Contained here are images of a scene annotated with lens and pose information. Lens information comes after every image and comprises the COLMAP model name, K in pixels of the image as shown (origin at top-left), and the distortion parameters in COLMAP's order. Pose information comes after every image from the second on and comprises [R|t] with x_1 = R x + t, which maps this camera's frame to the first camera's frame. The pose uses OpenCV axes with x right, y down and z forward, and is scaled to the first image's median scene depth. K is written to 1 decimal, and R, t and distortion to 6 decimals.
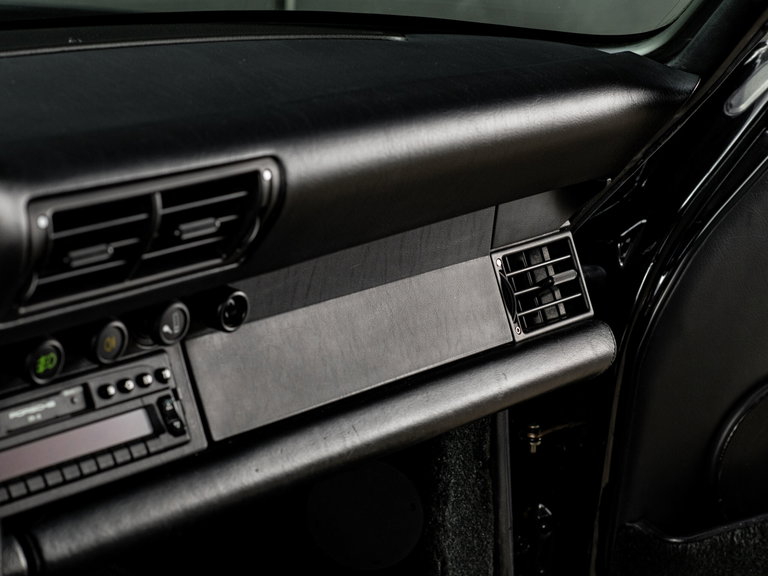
lens RADIAL K [[2279.2, 0, 384.0], [0, 2279.2, 288.0], [0, 0, 1]] dist [-0.031018, -0.927816]
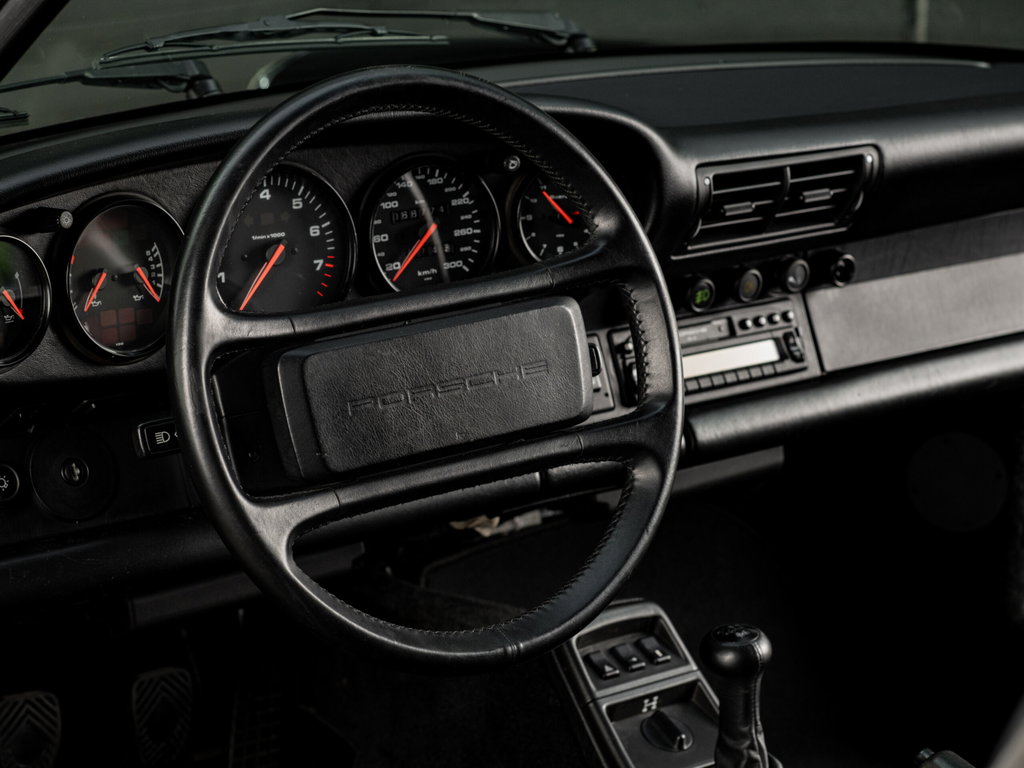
lens RADIAL K [[3038.9, 0, 512.0], [0, 3038.9, 384.0], [0, 0, 1]] dist [-0.031018, -0.927816]
pose [[0.982874, 0.020282, -0.183162, 0.068998], [-0.024672, 0.999460, -0.021721, 0.121726], [0.182622, 0.025868, 0.982843, -0.757895]]
